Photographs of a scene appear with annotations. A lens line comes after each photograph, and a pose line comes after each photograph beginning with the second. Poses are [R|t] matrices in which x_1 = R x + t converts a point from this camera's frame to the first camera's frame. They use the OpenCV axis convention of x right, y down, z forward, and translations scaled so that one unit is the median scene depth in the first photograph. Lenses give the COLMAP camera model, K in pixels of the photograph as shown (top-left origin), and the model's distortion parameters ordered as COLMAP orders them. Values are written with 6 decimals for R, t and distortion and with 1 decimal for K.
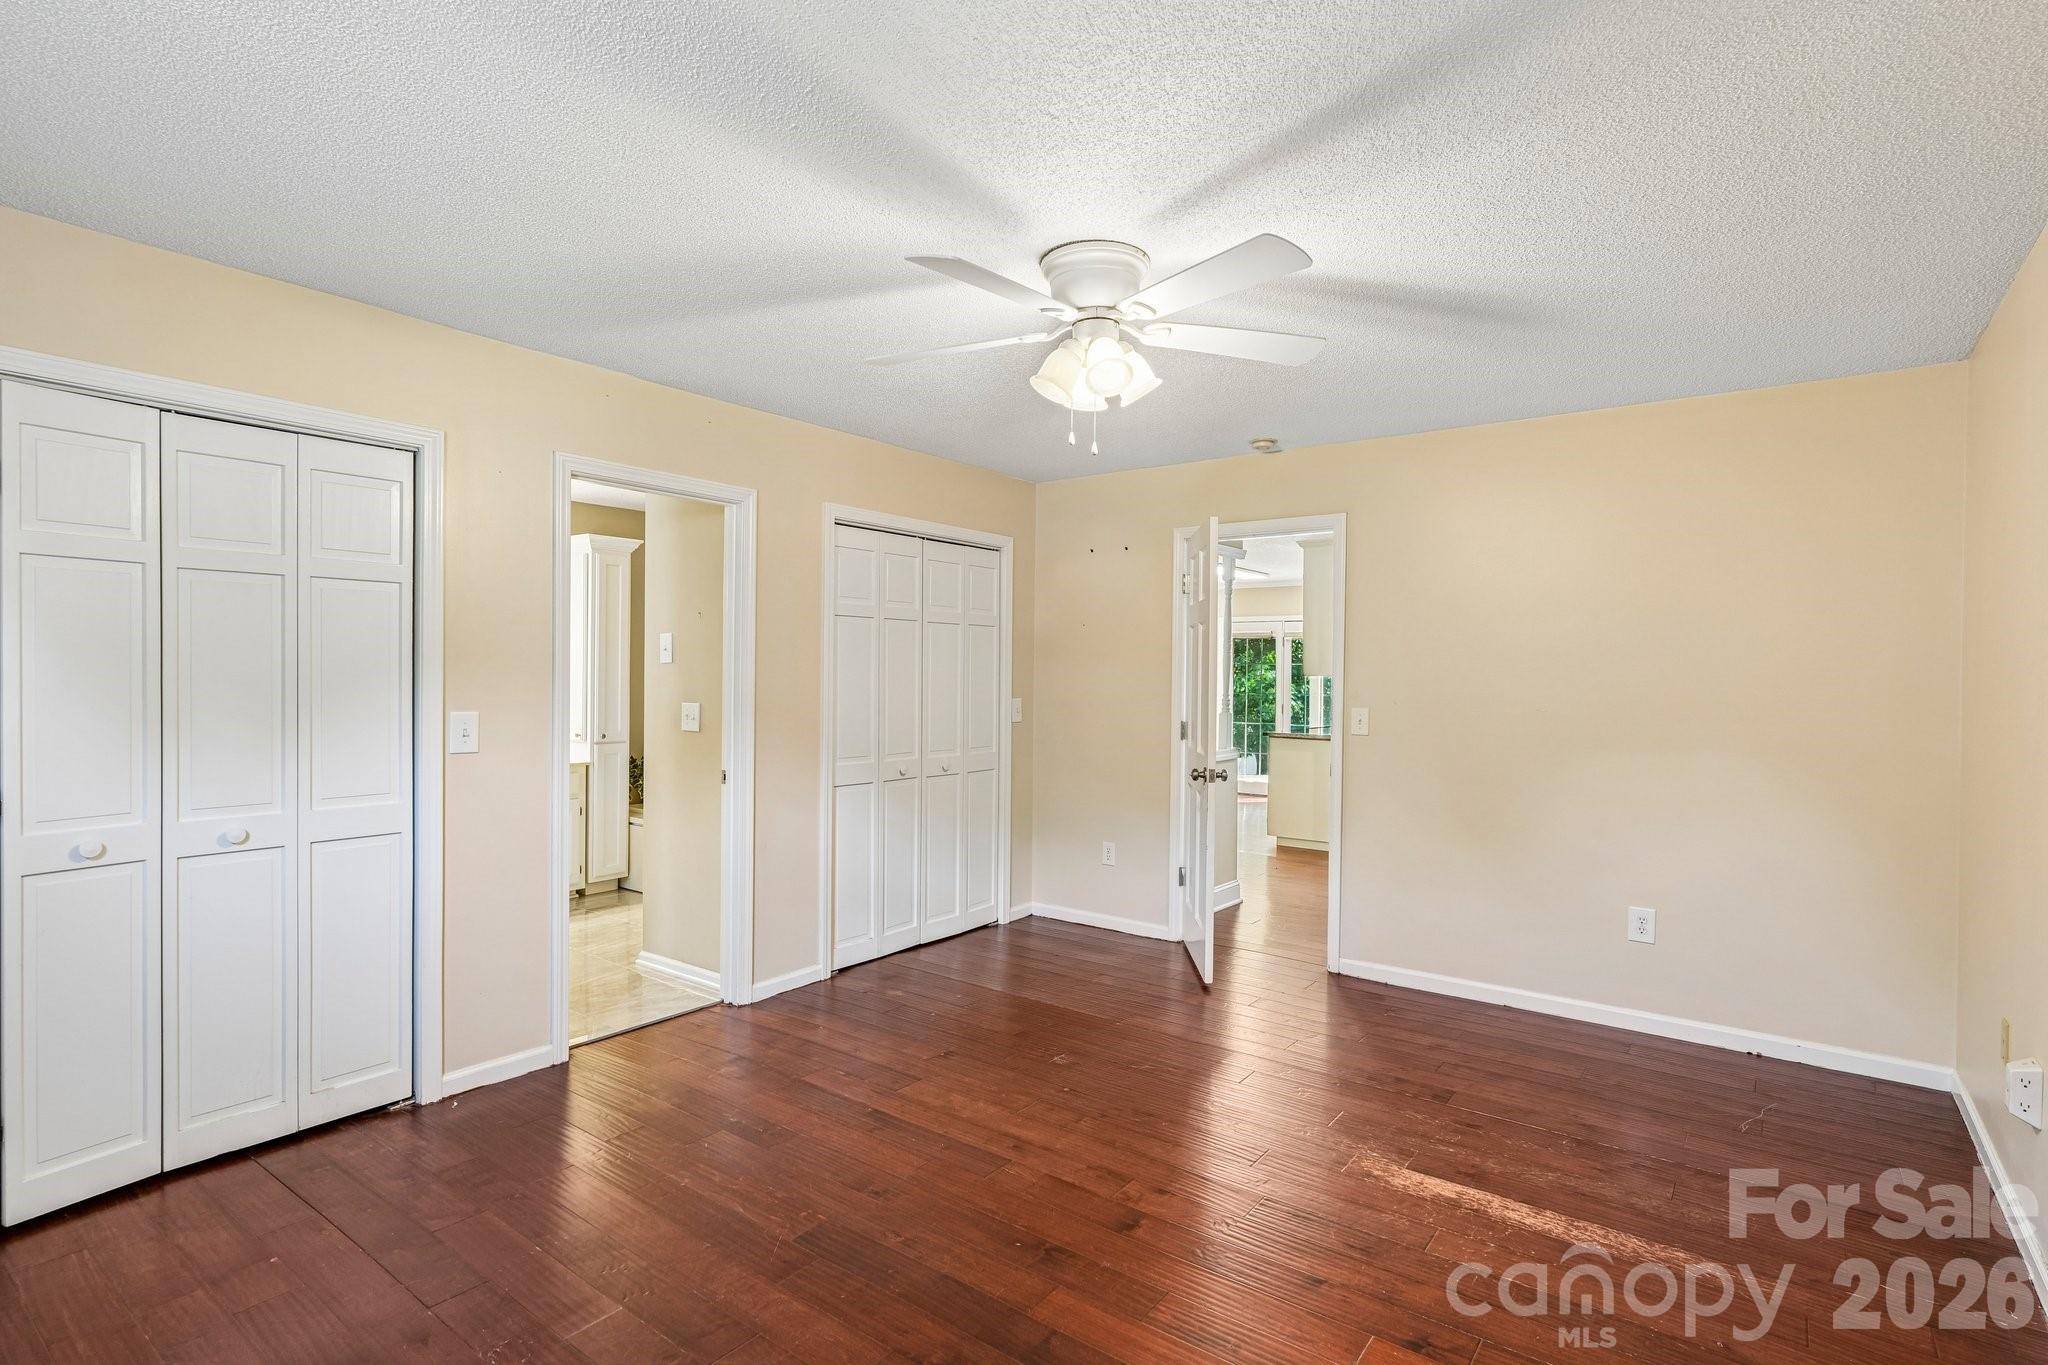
lens RADIAL K [[1005.0, 0, 1018.2], [0, 1005.0, 677.4], [0, 0, 1]] dist [0.001260, 0.002387]
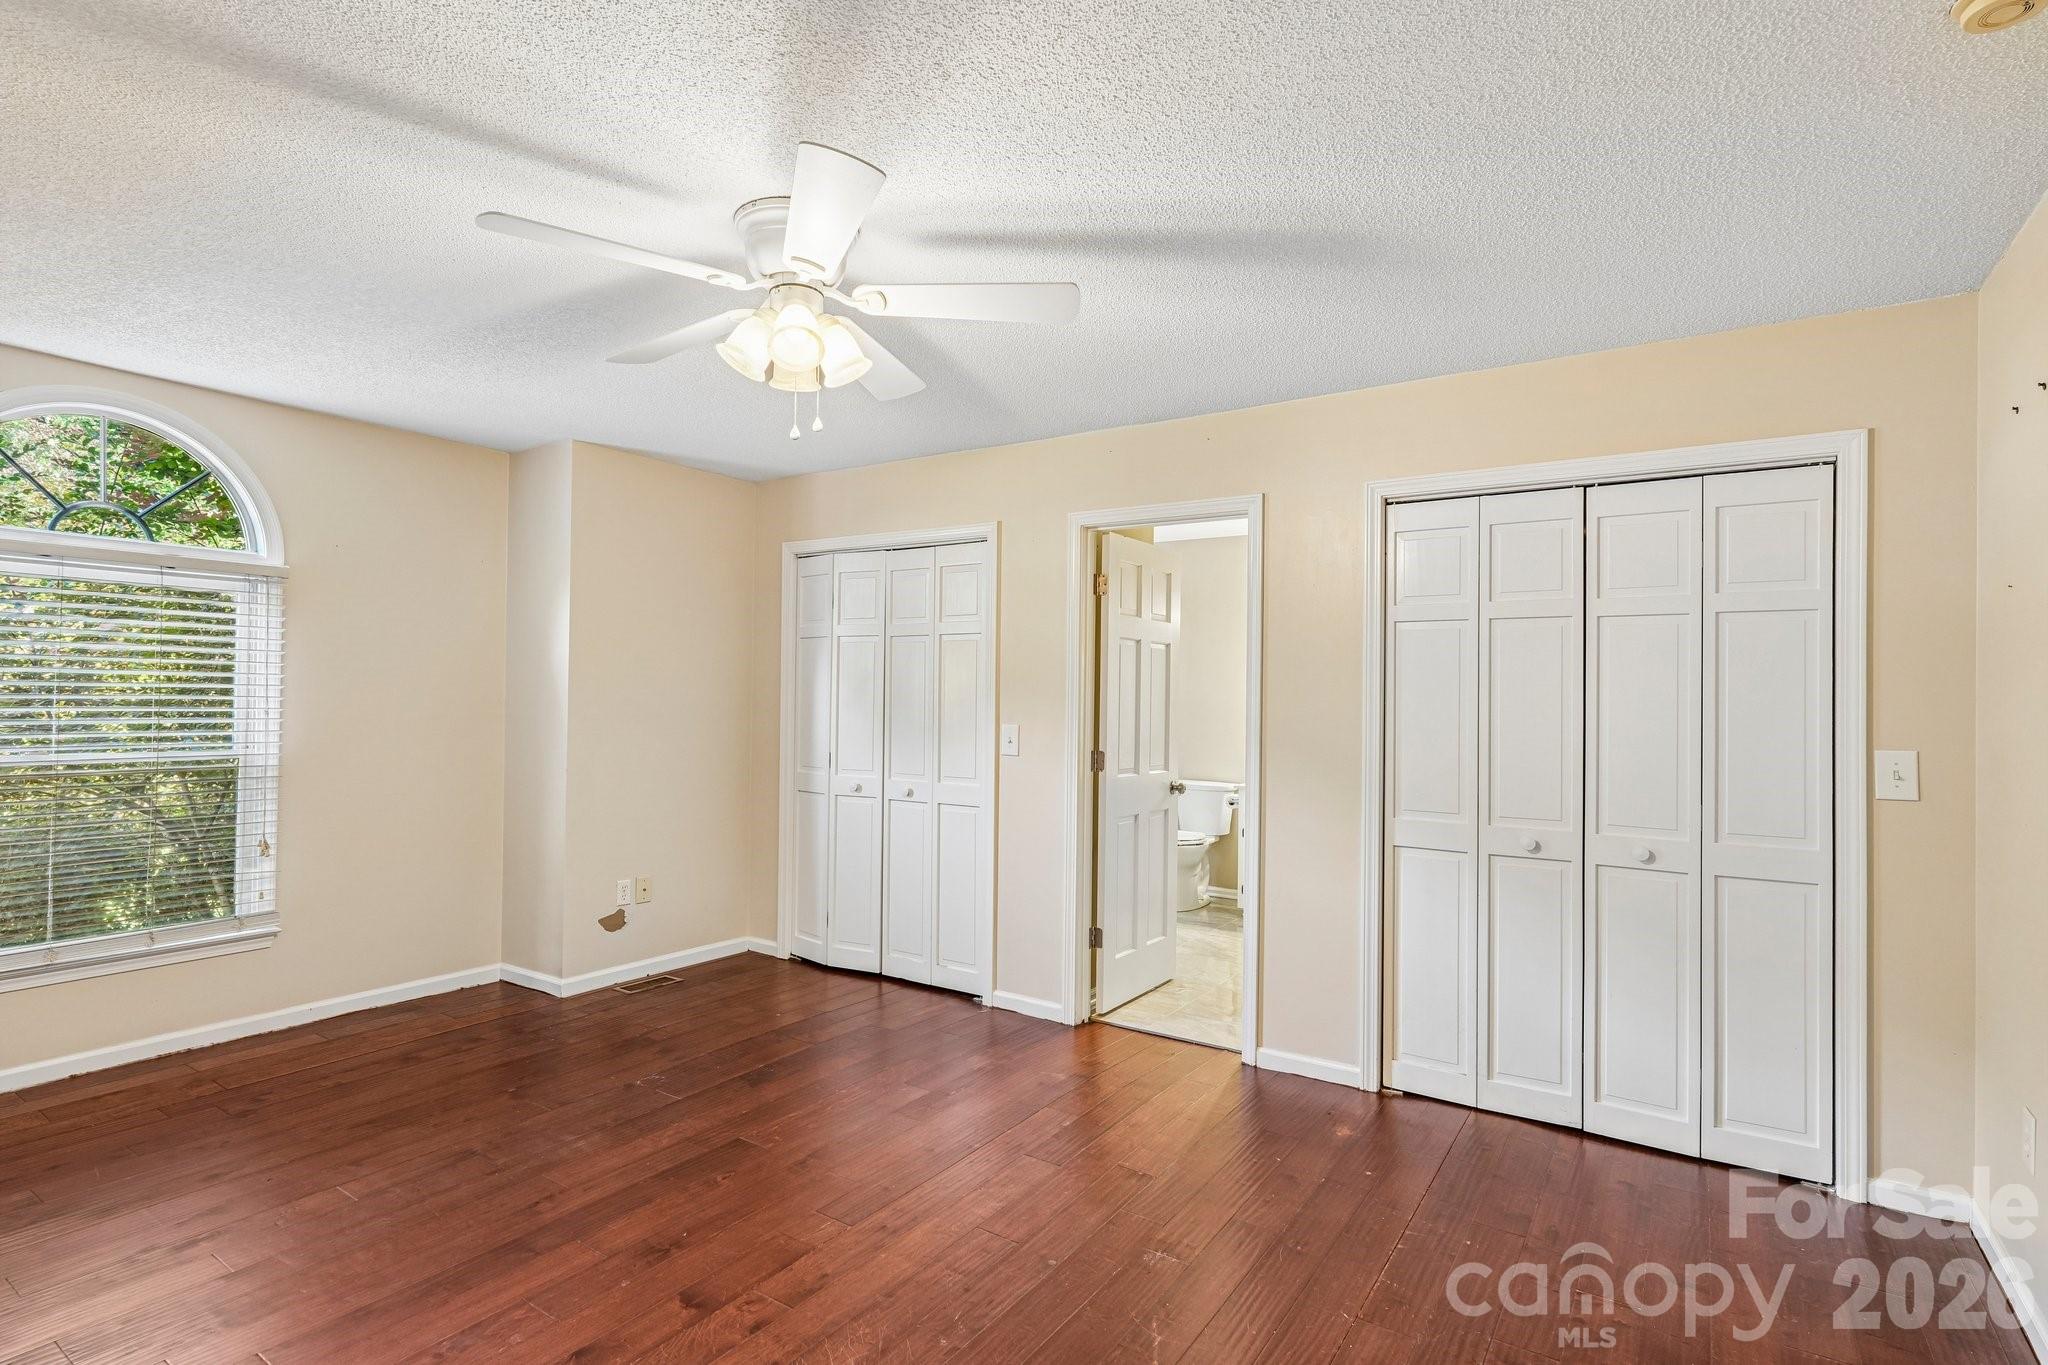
lens RADIAL K [[1005.0, 0, 1018.5], [0, 1005.0, 690.1], [0, 0, 1]] dist [0.001260, 0.002387]
pose [[0.057753, -0.008460, -0.998295, 0.868348], [-0.007871, 0.999929, -0.008930, 0.000047], [0.998300, 0.008373, 0.057682, 1.034437]]
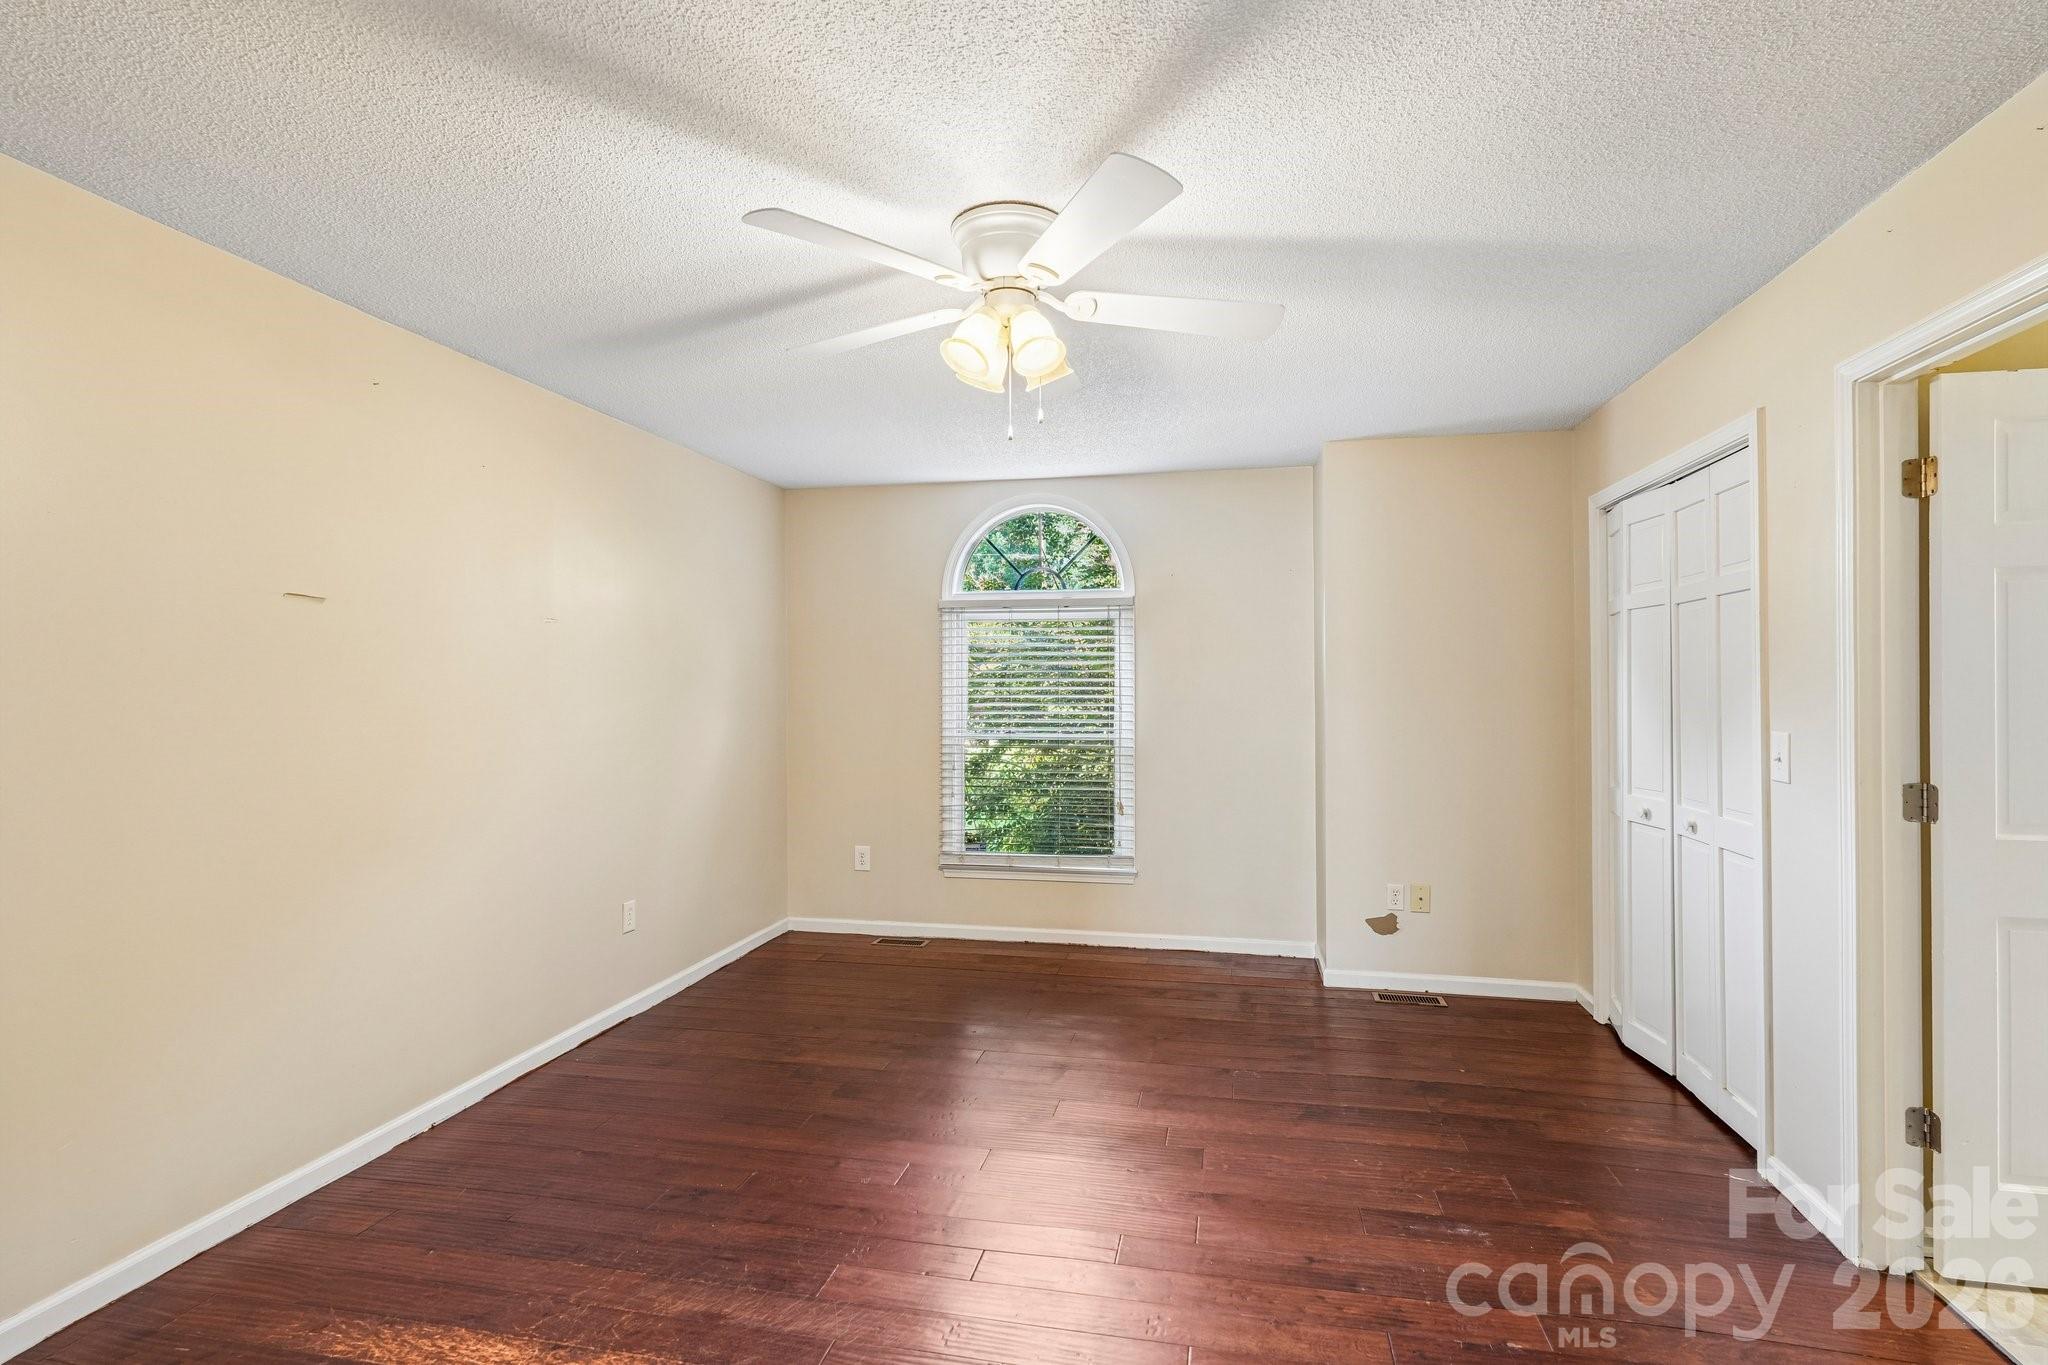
lens RADIAL K [[1005.0, 0, 1025.3], [0, 1005.0, 680.9], [0, 0, 1]] dist [0.001260, 0.002387]
pose [[-0.906310, 0.000071, -0.422614, 0.397286], [0.005267, 0.999924, -0.011127, -0.002256], [0.422581, -0.012311, -0.906242, 1.651549]]
